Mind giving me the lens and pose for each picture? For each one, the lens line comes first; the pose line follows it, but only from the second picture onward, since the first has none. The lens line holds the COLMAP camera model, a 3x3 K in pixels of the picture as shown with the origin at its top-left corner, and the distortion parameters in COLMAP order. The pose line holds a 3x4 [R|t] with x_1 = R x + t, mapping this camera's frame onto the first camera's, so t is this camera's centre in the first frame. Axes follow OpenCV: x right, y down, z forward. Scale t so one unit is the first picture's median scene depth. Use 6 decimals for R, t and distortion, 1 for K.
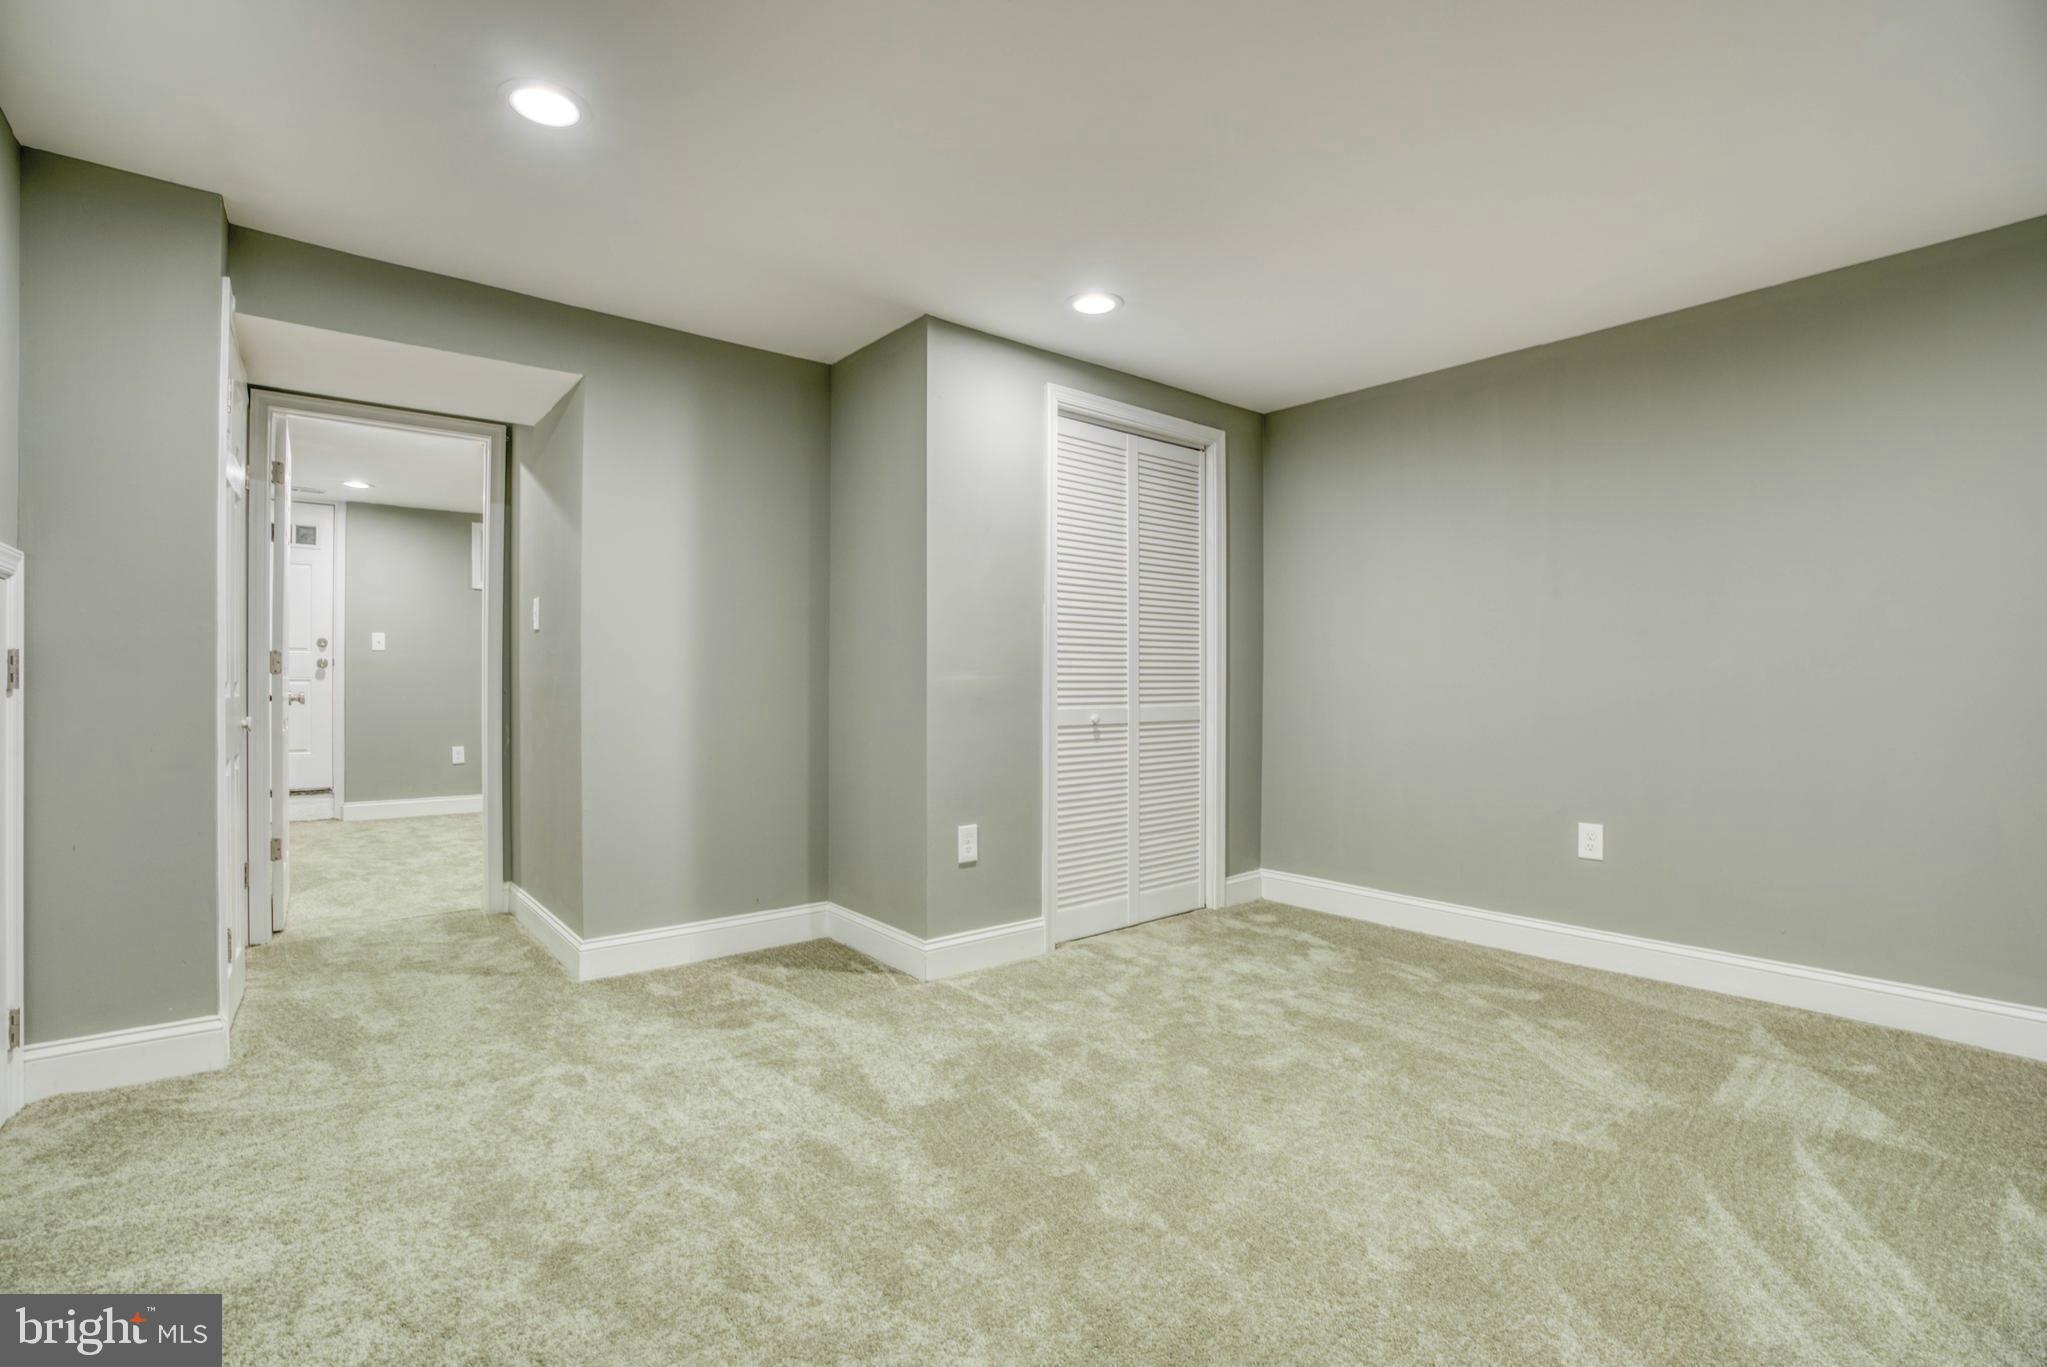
lens RADIAL K [[936.2, 0, 1012.2], [0, 936.2, 684.1], [0, 0, 1]] dist [-0.071410, 0.026355]
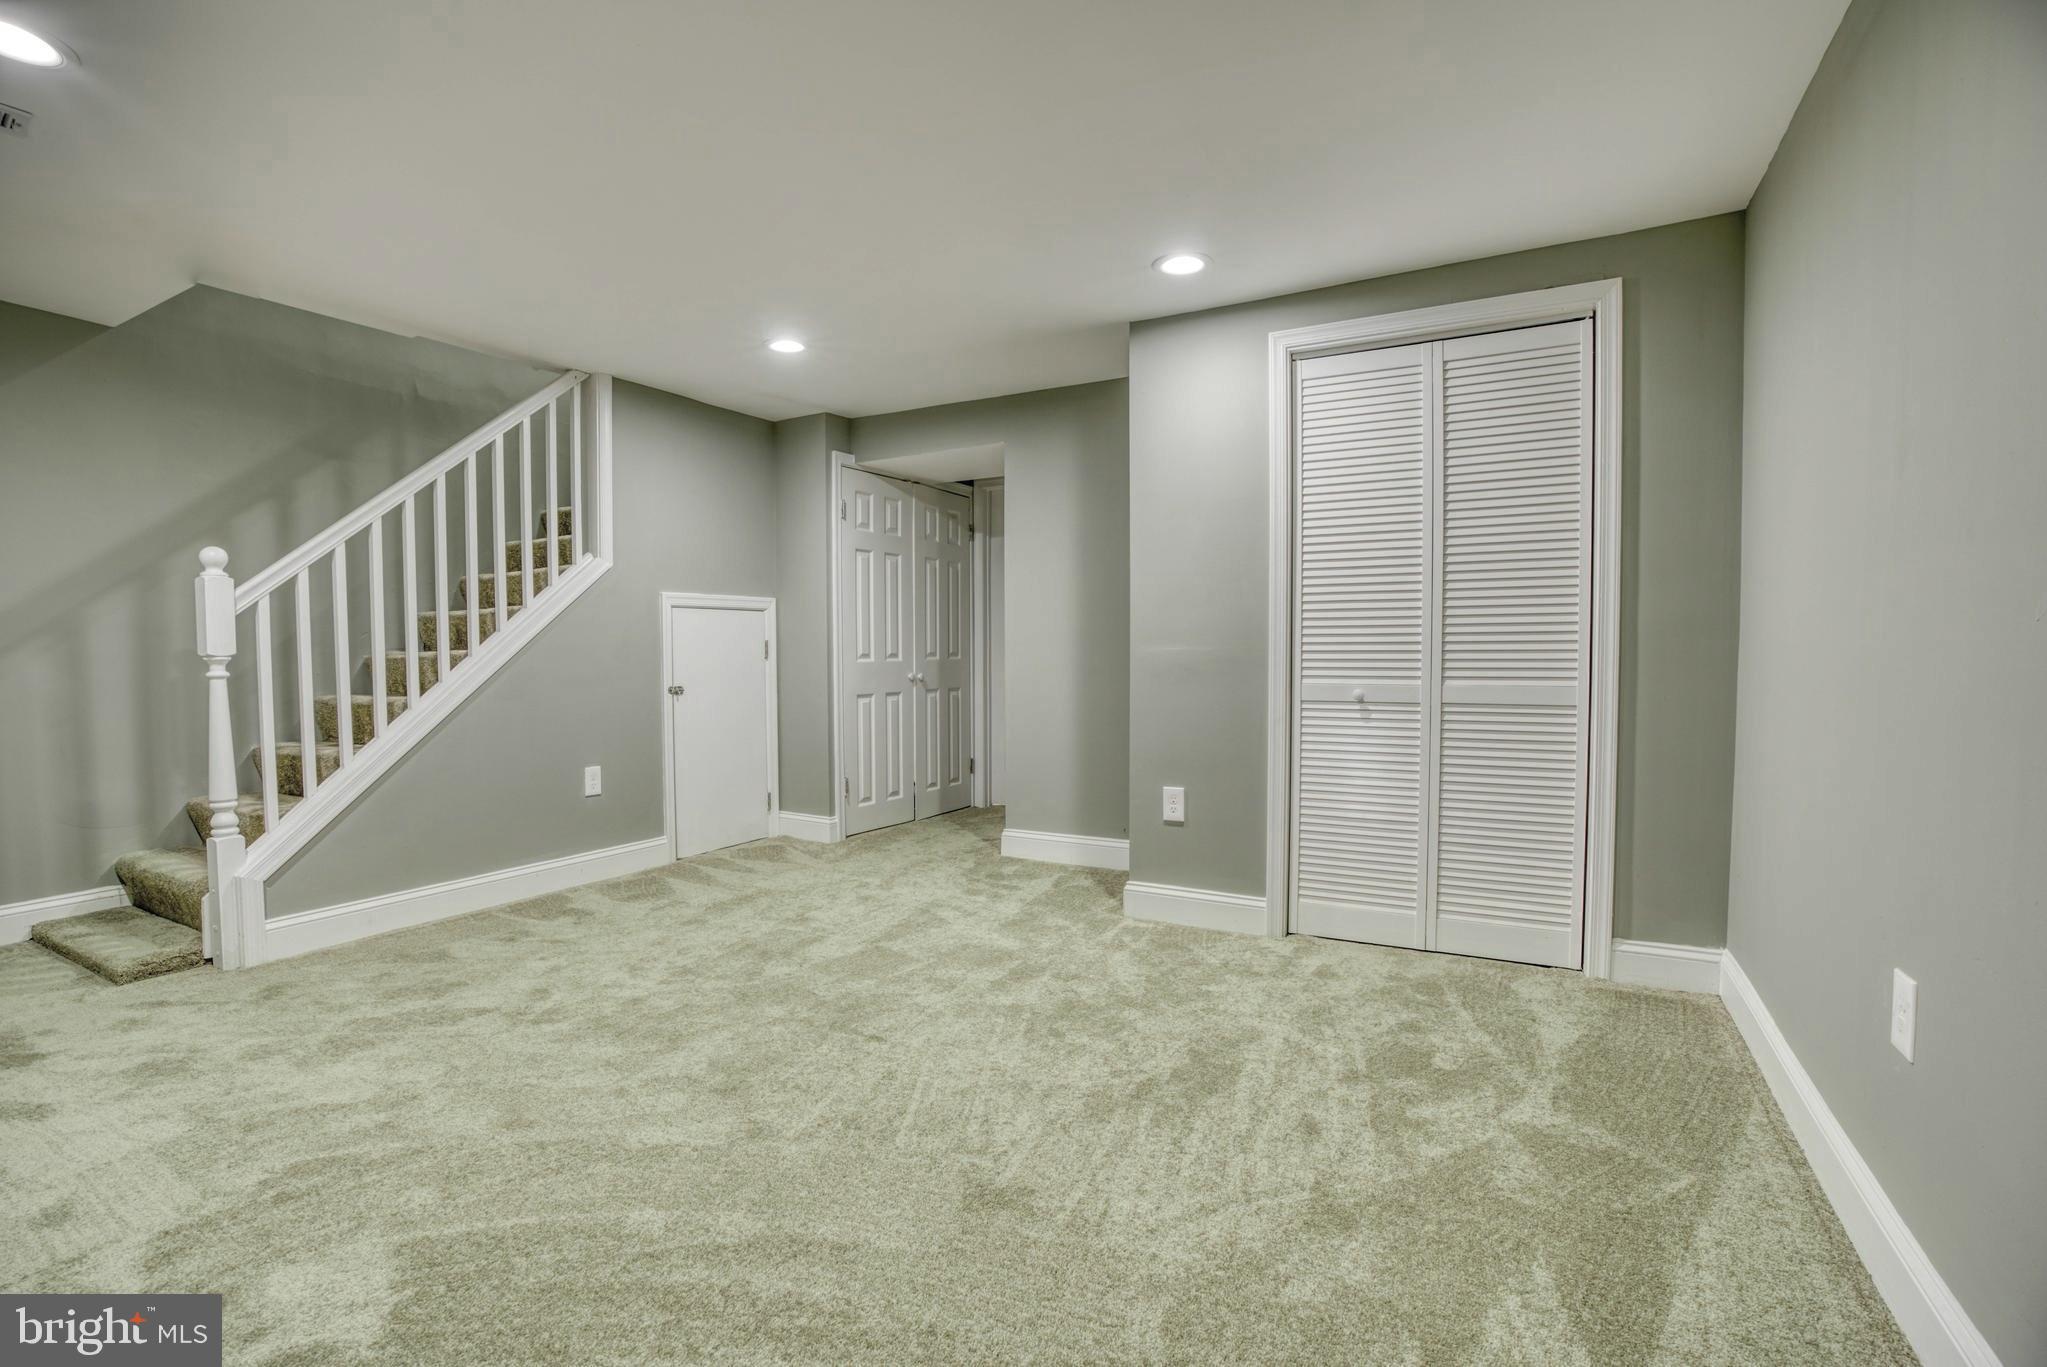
lens RADIAL K [[936.2, 0, 1012.3], [0, 936.2, 681.6], [0, 0, 1]] dist [-0.071410, 0.026355]
pose [[0.356396, 0.024680, -0.934009, 0.878717], [-0.000771, 0.999658, 0.026121, 0.003398], [0.934335, -0.008589, 0.356293, 0.449330]]
